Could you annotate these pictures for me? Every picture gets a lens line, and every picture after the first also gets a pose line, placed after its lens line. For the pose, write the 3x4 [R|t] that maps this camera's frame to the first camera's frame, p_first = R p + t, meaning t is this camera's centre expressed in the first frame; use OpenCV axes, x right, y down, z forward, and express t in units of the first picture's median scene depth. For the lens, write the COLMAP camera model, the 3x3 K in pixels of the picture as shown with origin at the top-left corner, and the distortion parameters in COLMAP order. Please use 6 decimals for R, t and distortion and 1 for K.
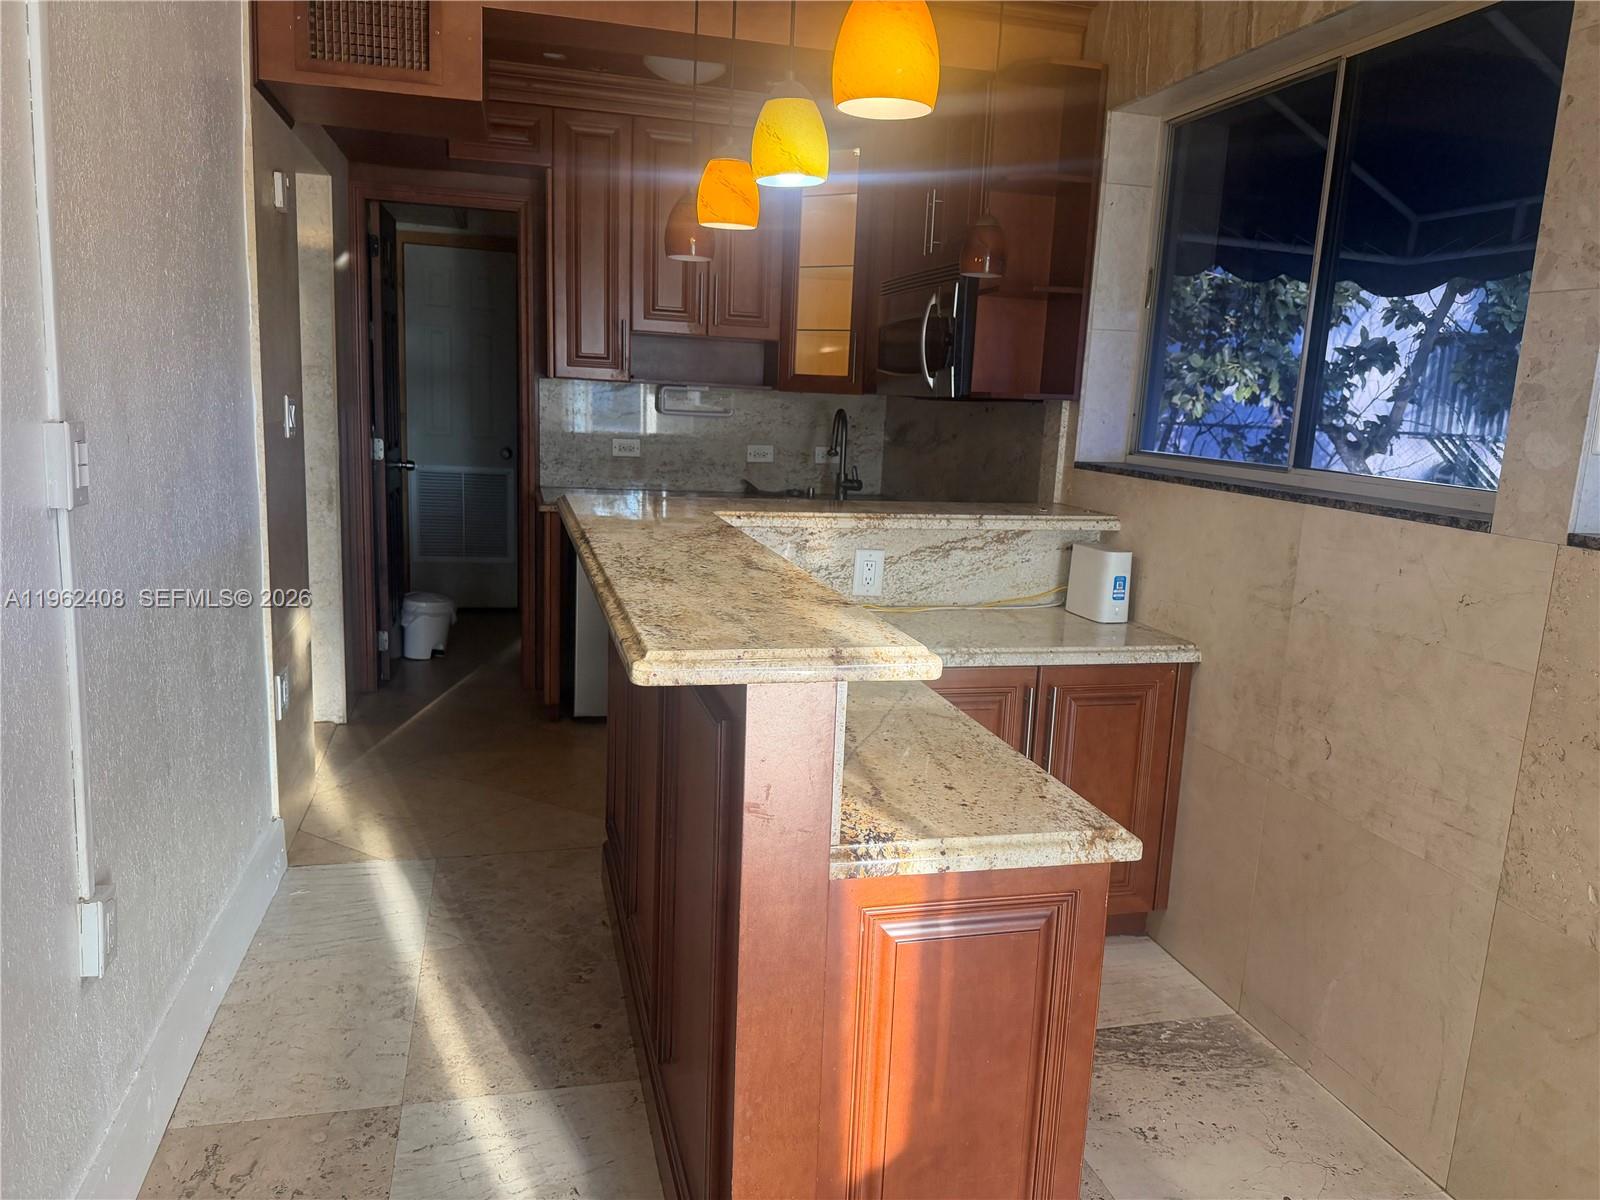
lens RADIAL K [[1169.2, 0, 800.0], [0, 1169.2, 600.0], [0, 0, 1]] dist [0.171758, -0.000311]
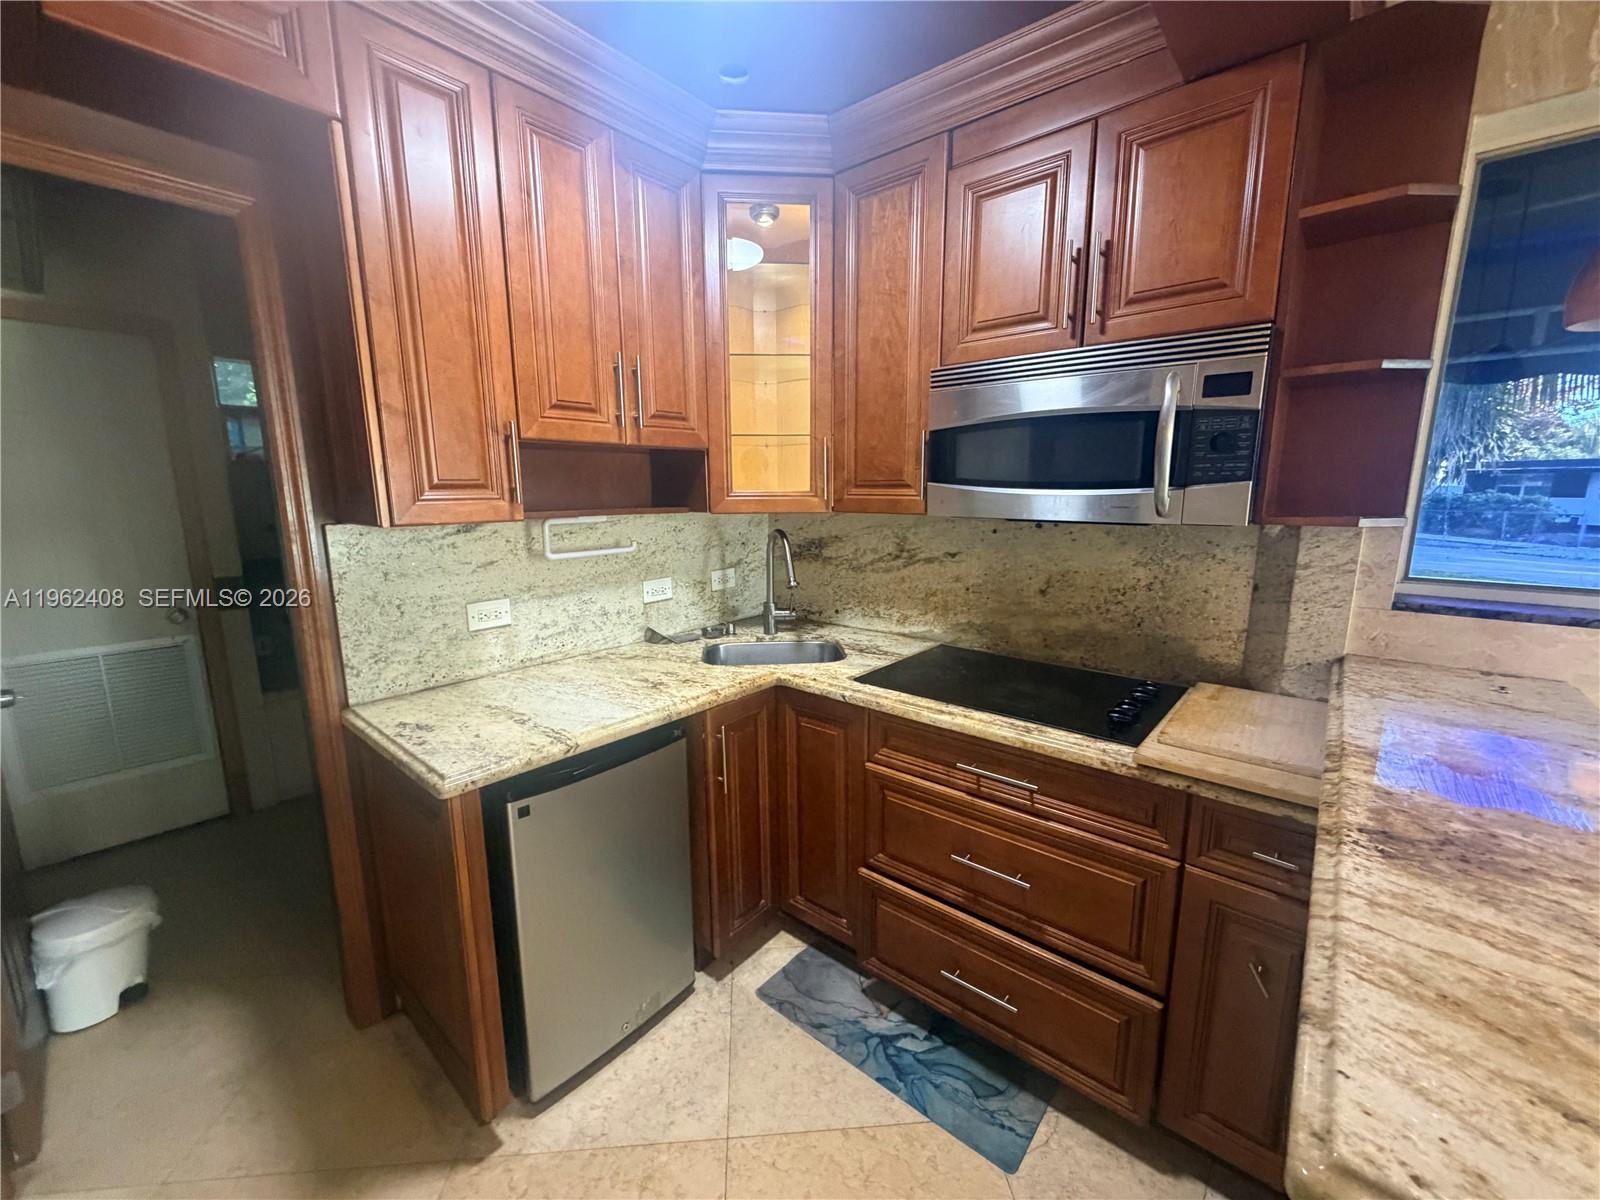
lens RADIAL K [[648.8, 0, 800.0], [0, 648.8, 600.0], [0, 0, 1]] dist [0.007326, 0.000086]
pose [[0.816599, -0.147910, 0.557932, -0.204946], [0.138435, 0.988585, 0.059462, -0.133143], [-0.560359, 0.028681, 0.827753, 0.591838]]
